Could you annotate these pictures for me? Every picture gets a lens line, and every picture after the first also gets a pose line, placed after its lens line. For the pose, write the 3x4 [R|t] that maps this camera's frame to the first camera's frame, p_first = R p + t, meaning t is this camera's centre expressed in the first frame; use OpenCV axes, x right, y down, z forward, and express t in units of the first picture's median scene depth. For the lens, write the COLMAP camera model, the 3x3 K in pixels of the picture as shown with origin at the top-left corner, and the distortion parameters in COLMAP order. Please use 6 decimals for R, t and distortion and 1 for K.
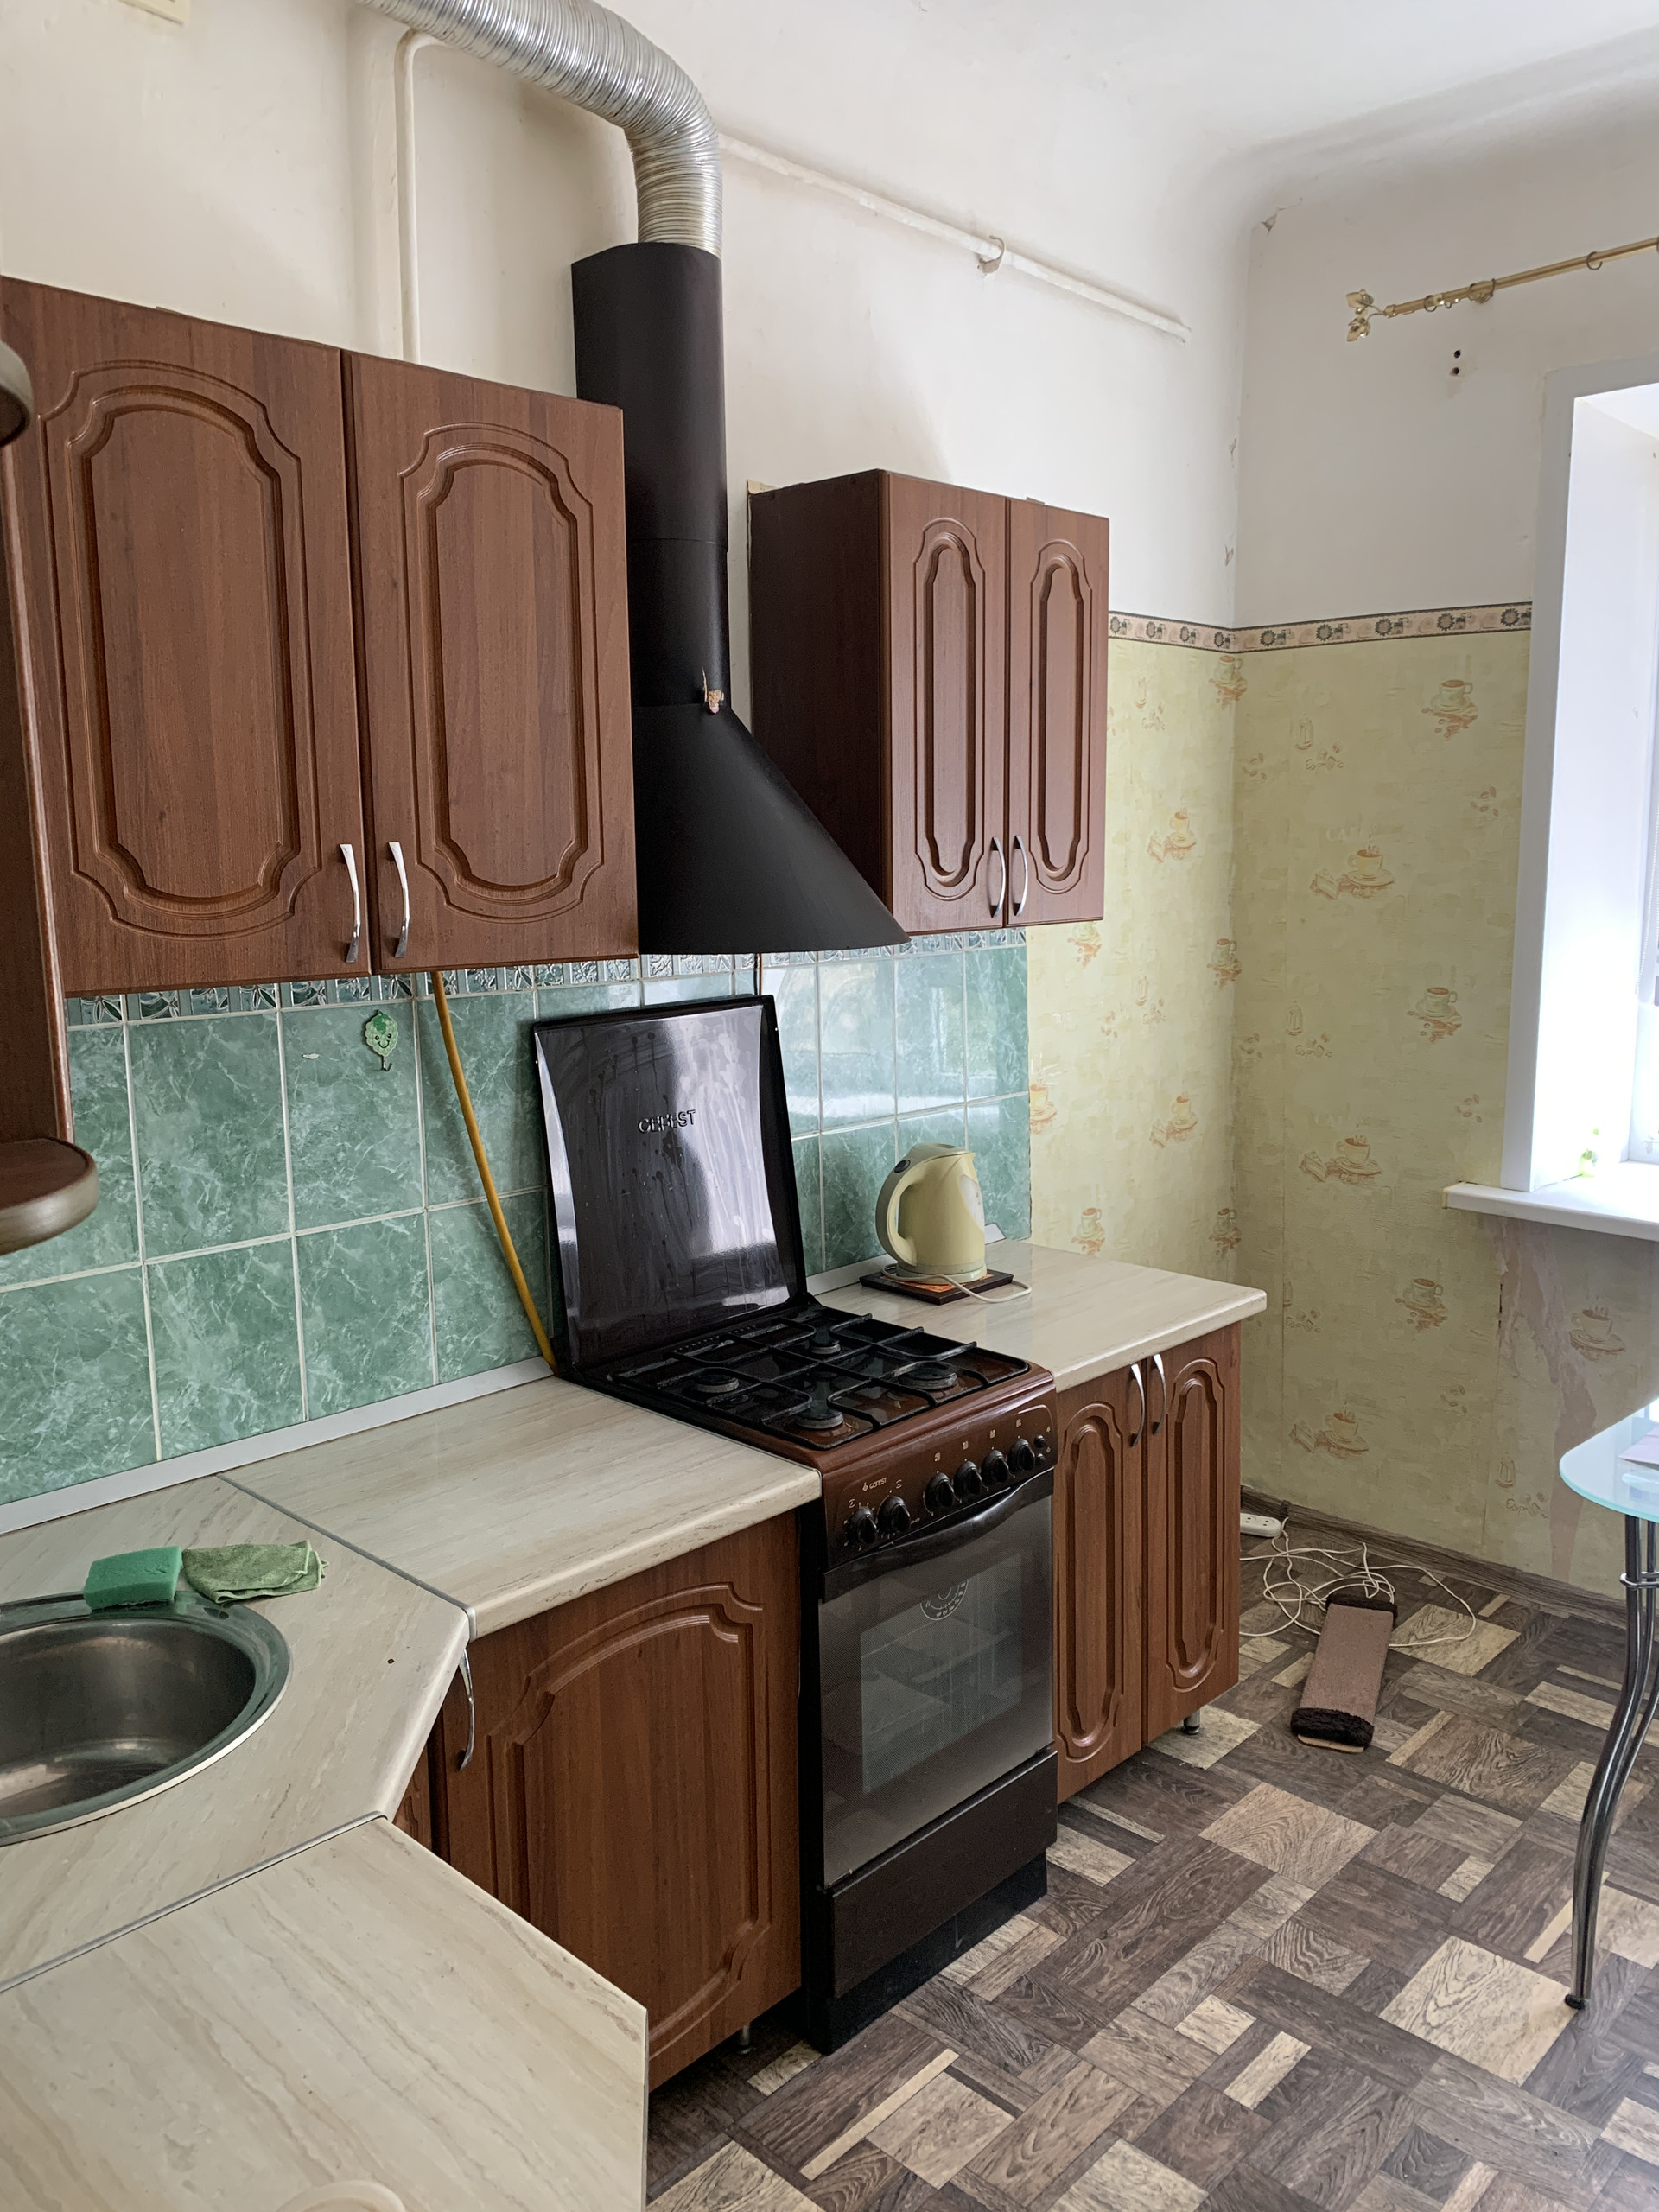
lens RADIAL K [[1669.5, 0, 831.5], [0, 1669.5, 1090.3], [0, 0, 1]] dist [0.039843, -0.040862]
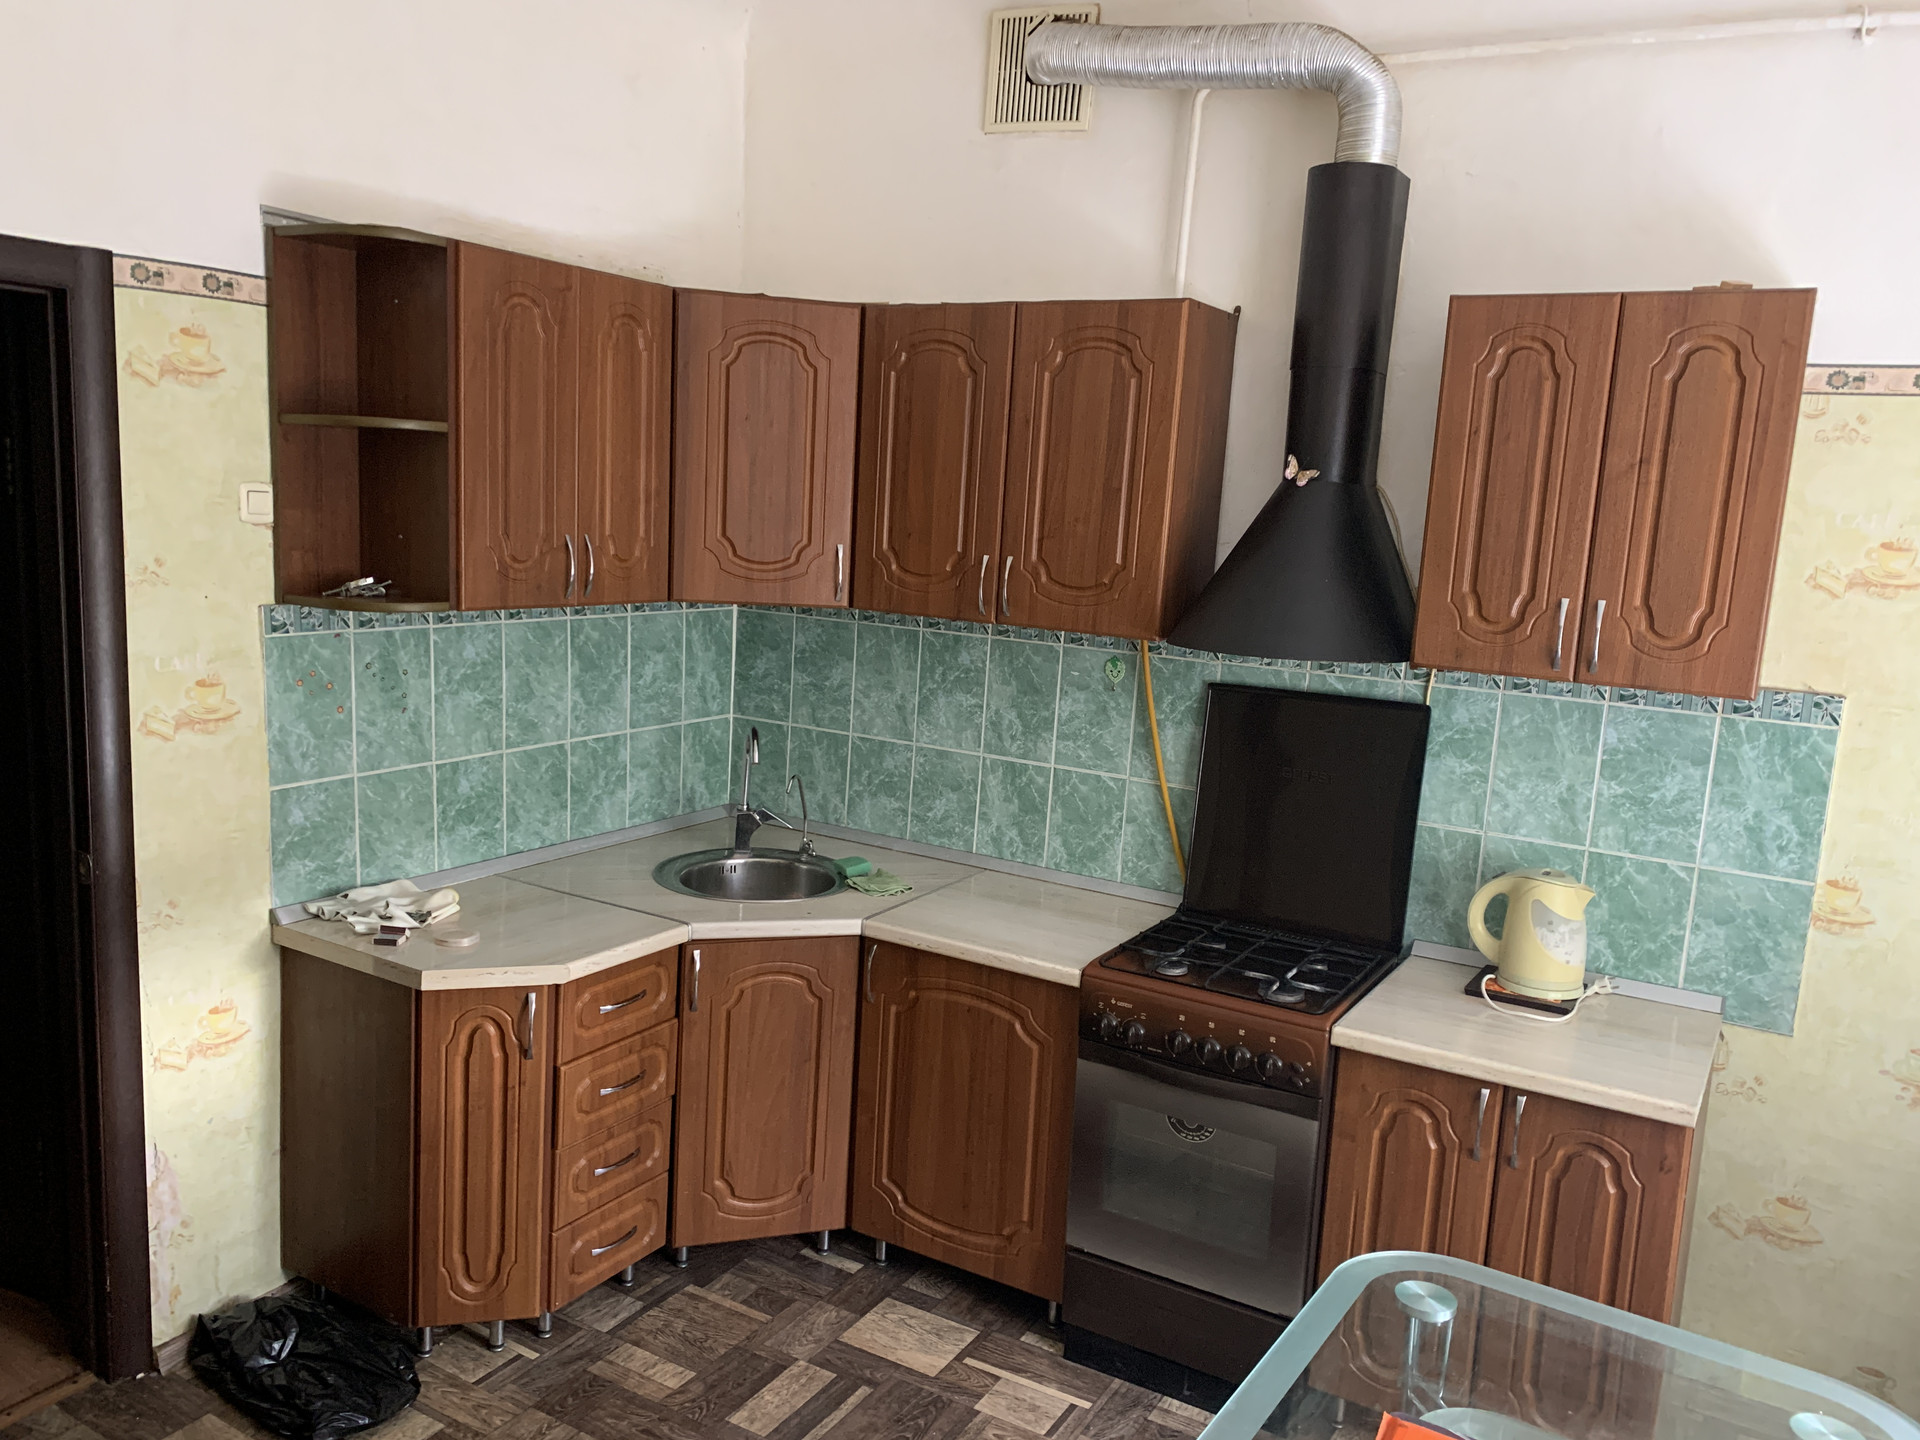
lens RADIAL K [[1449.1, 0, 960.5], [0, 1449.1, 726.2], [0, 0, 1]] dist [0.039843, -0.040862]
pose [[0.213647, 0.166976, -0.962535, 1.183322], [-0.202598, 0.971437, 0.123551, -0.132950], [0.955672, 0.168612, 0.241373, 0.503816]]
